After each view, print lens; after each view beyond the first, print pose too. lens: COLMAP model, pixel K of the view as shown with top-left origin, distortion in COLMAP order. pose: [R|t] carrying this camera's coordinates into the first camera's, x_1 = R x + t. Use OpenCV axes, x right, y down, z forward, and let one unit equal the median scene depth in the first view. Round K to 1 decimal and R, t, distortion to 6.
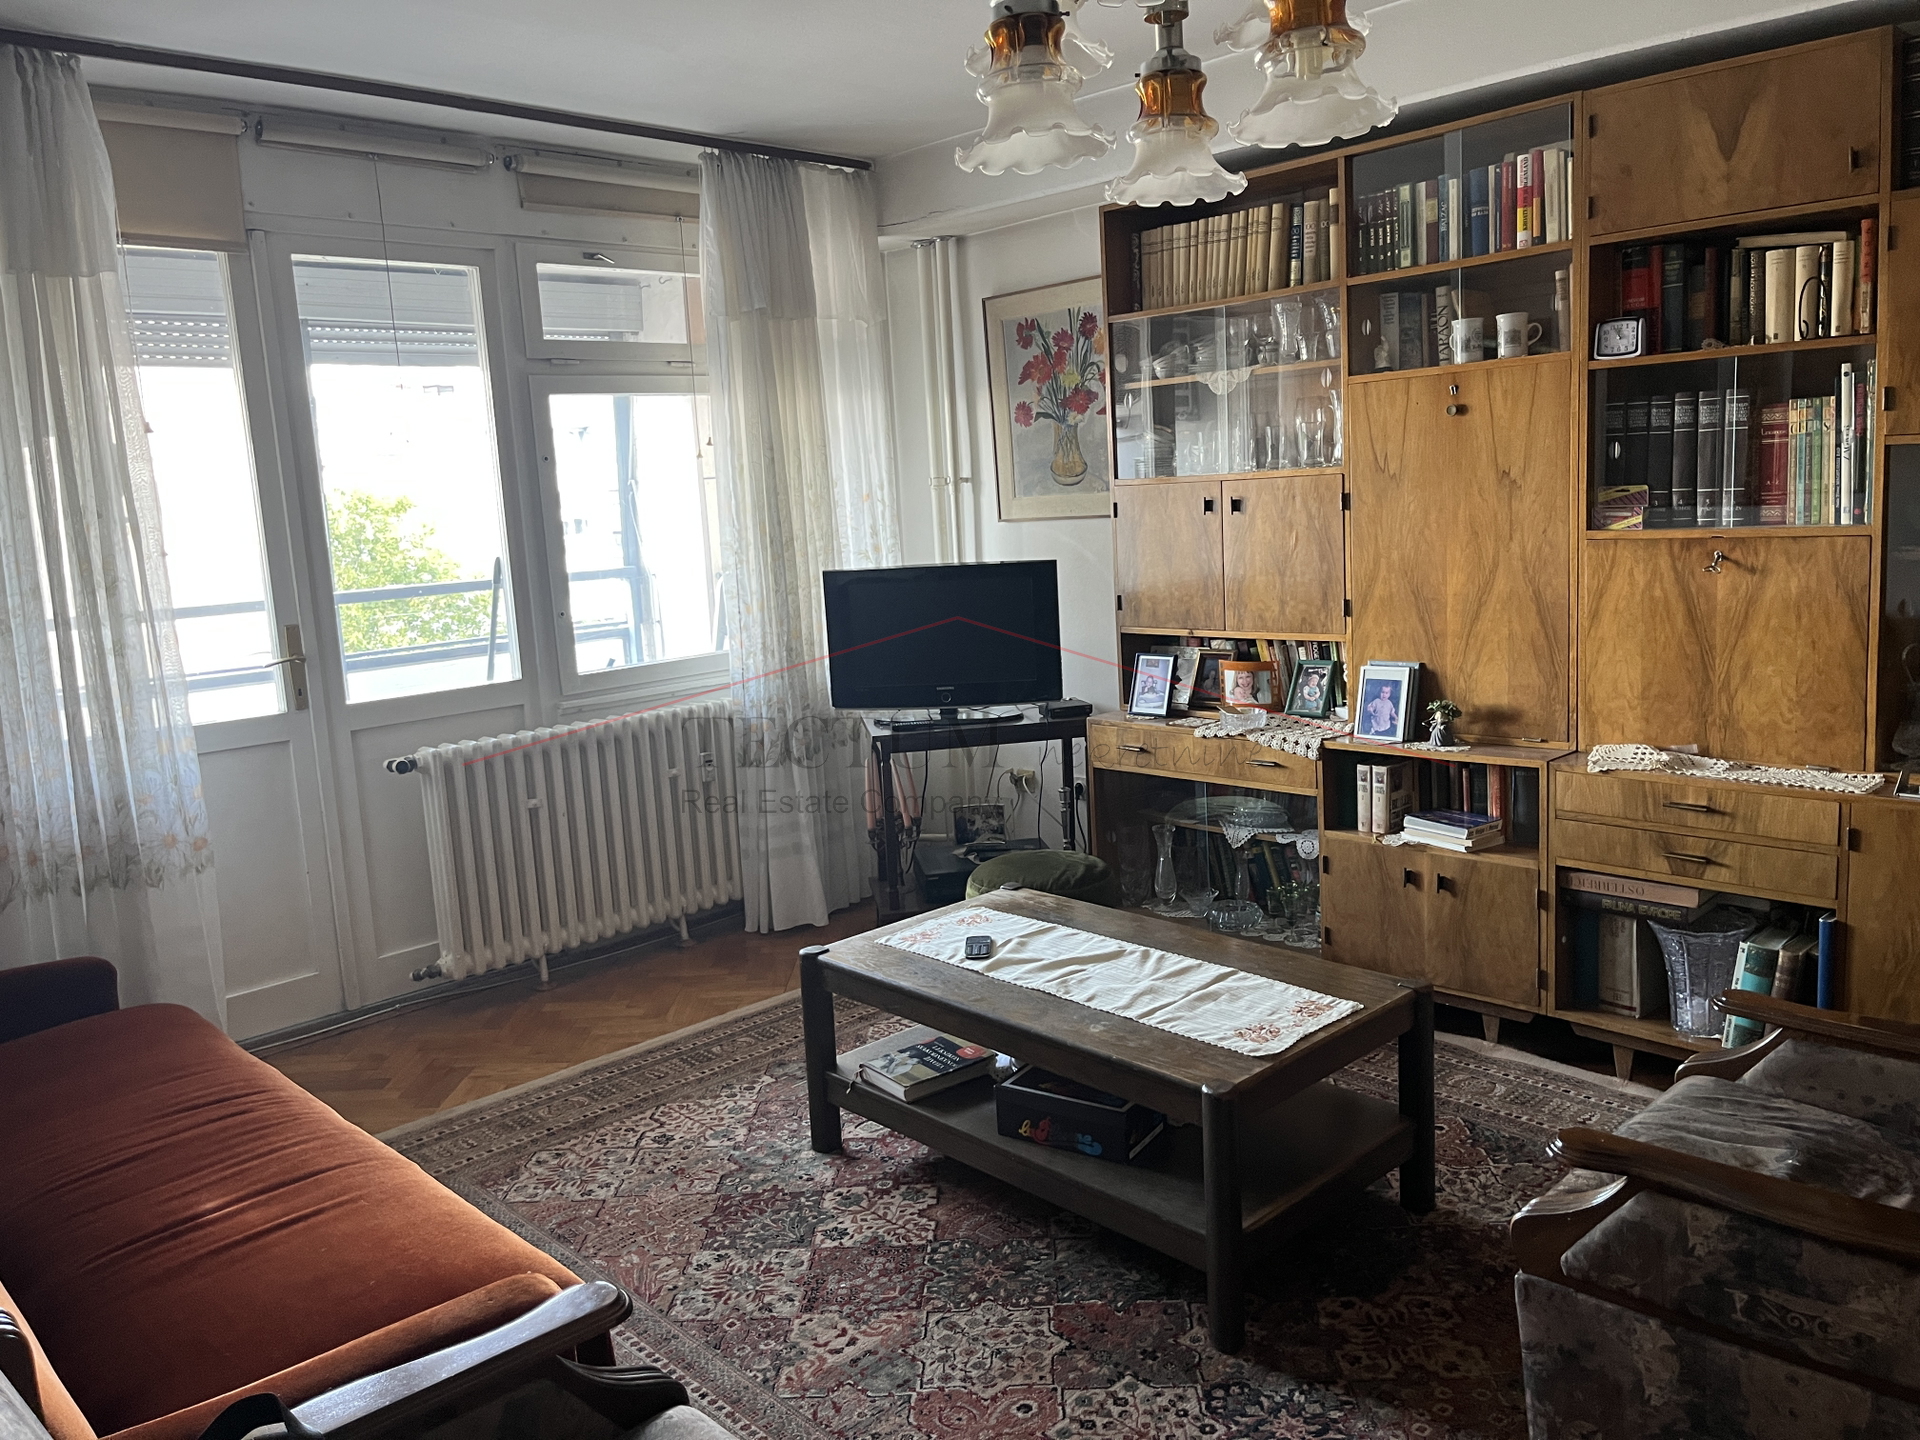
lens RADIAL K [[1464.9, 0, 972.5], [0, 1464.9, 704.7], [0, 0, 1]] dist [0.064404, -0.088762]
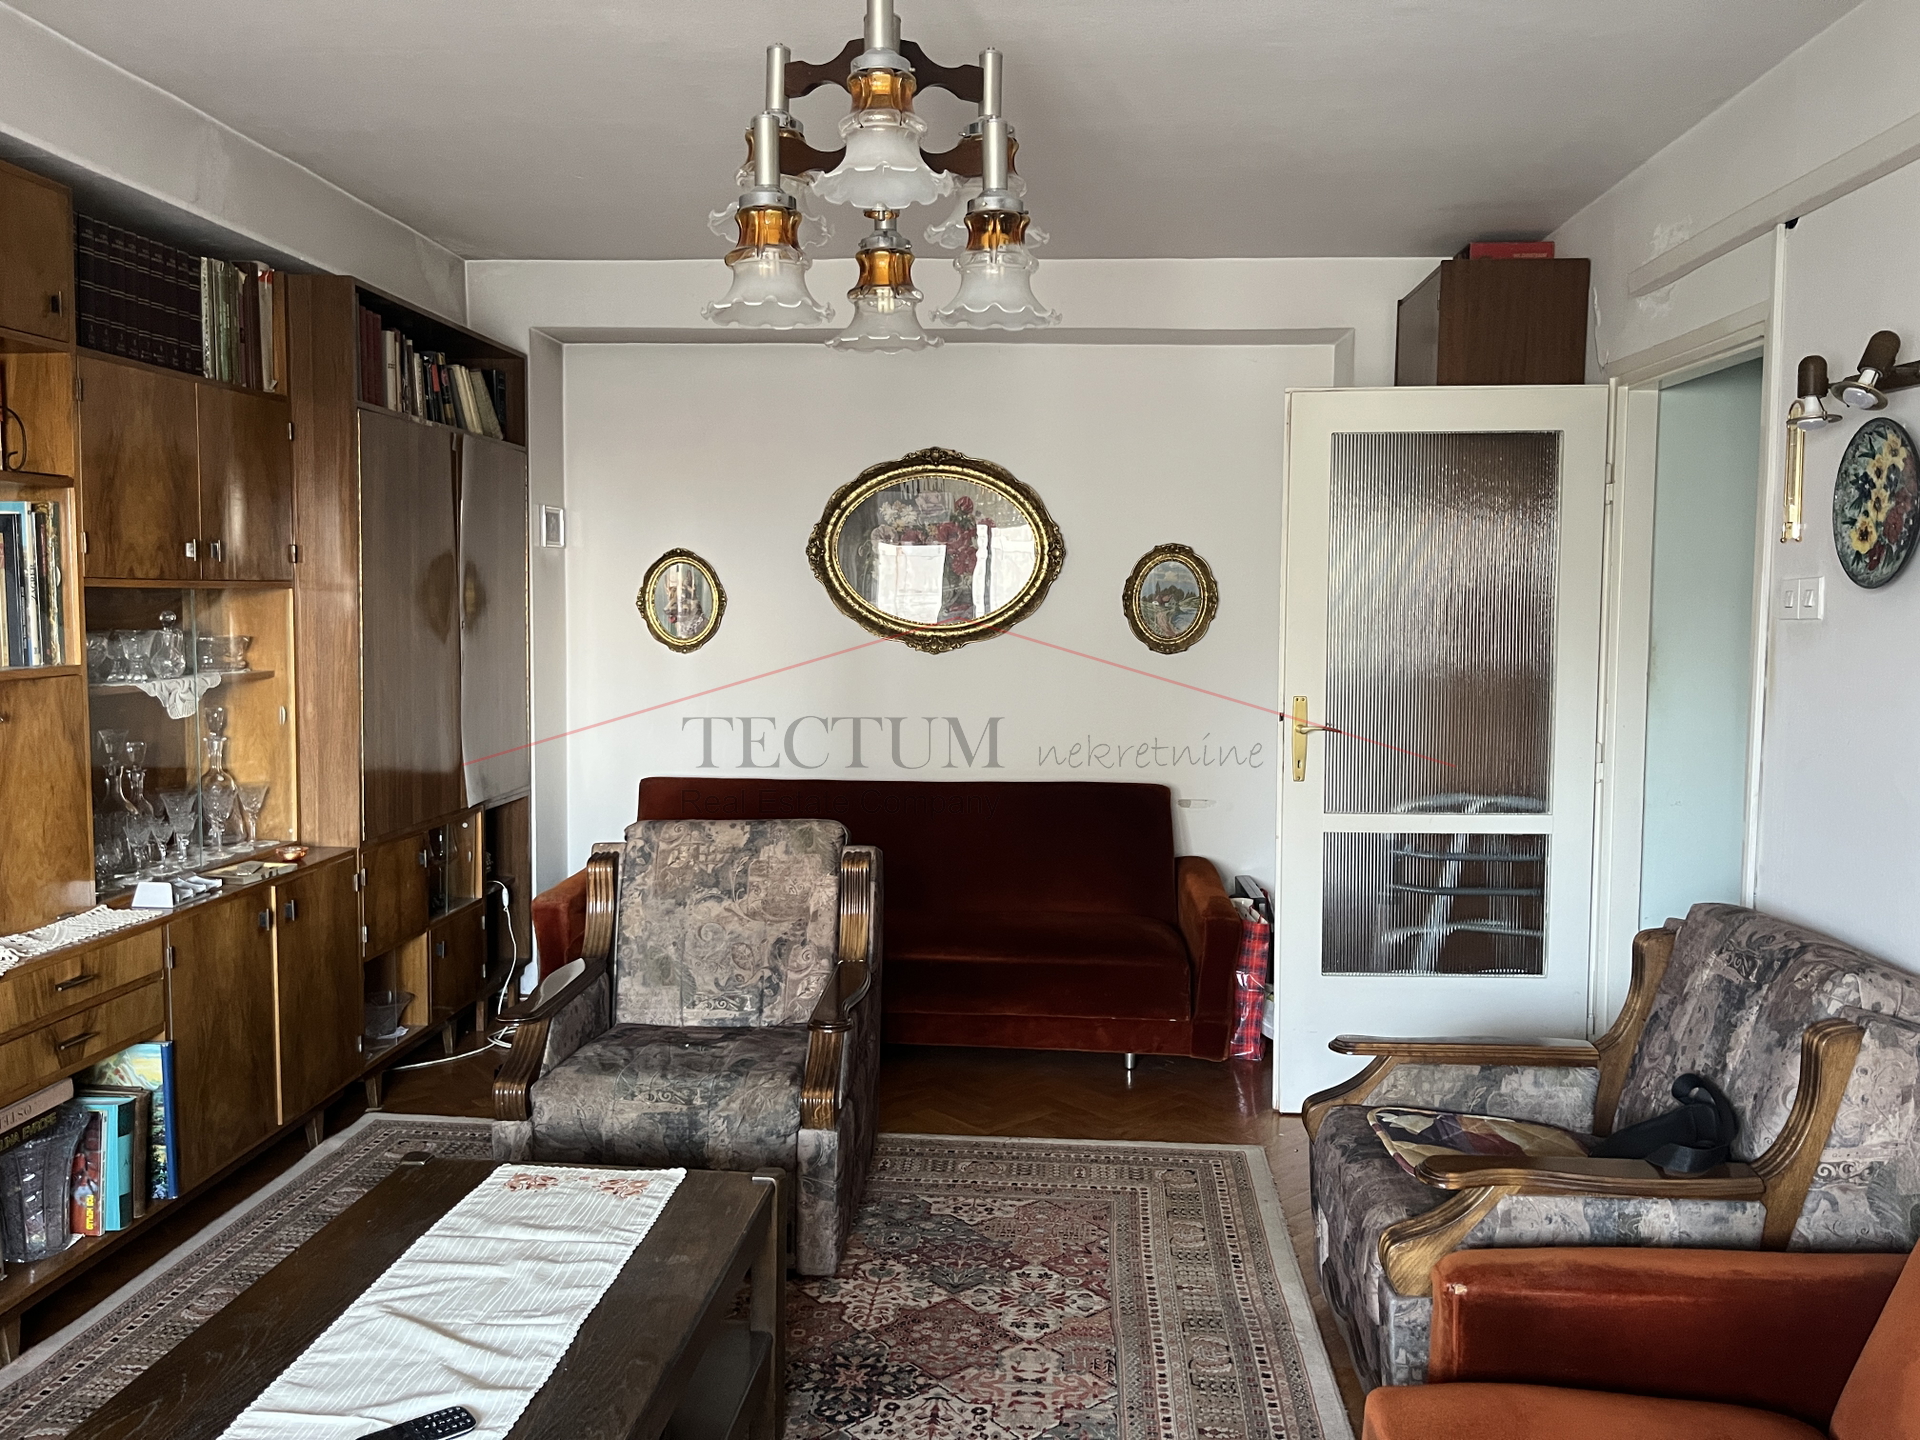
lens RADIAL K [[1464.9, 0, 975.0], [0, 1464.9, 710.4], [0, 0, 1]] dist [0.064404, -0.088762]
pose [[-0.672386, -0.008723, 0.740149, -0.418058], [0.138379, 0.980820, 0.137269, -0.108233], [-0.727151, 0.194719, -0.658283, 0.920054]]
